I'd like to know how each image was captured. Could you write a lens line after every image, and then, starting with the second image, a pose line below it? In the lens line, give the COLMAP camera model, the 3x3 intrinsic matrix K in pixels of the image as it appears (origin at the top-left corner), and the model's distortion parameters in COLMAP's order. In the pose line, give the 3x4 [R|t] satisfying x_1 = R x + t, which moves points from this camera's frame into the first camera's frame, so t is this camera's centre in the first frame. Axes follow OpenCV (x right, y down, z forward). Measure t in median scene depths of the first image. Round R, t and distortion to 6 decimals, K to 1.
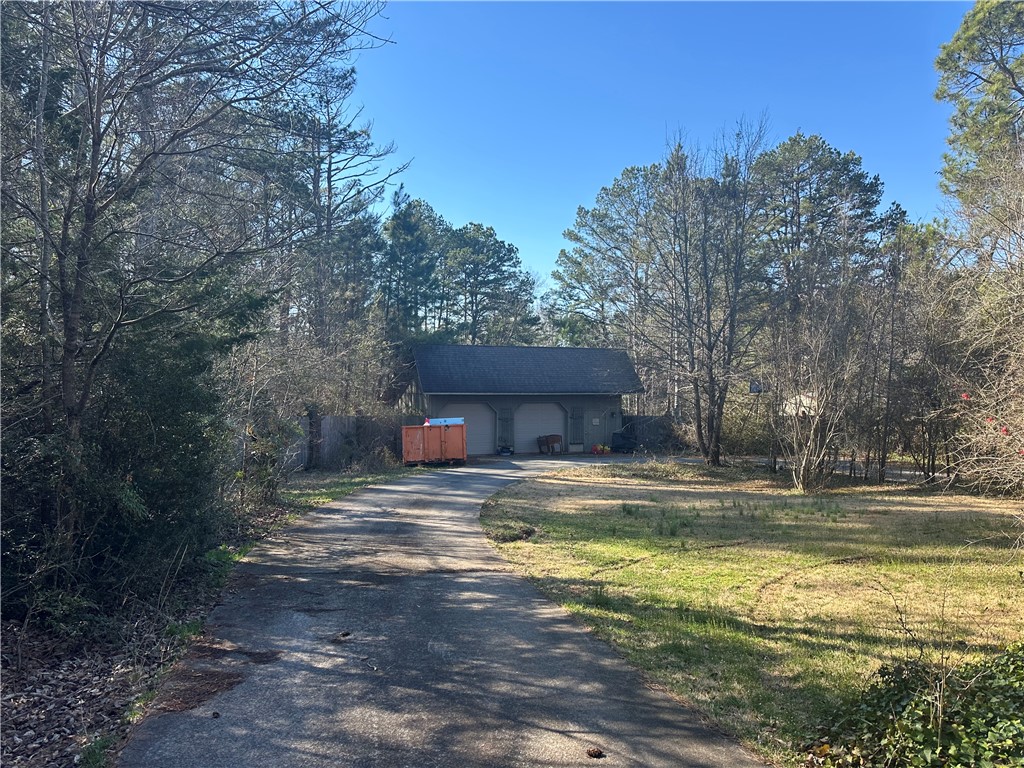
lens RADIAL K [[747.3, 0, 512.0], [0, 747.3, 384.0], [0, 0, 1]] dist [-0.001157, -0.002811]
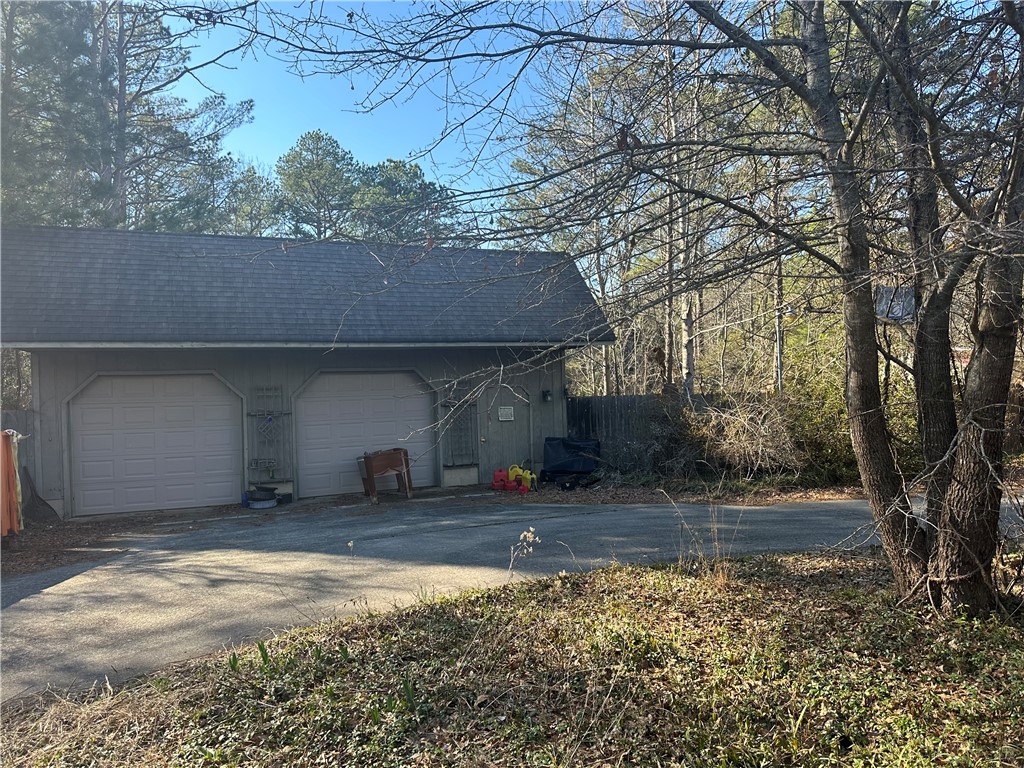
lens RADIAL K [[747.3, 0, 512.0], [0, 747.3, 384.0], [0, 0, 1]] dist [-0.001157, -0.002811]
pose [[0.999168, -0.038667, 0.012955, 0.109216], [0.038709, 0.999246, -0.003050, 0.034541], [-0.012827, 0.003549, 0.999911, 0.560135]]
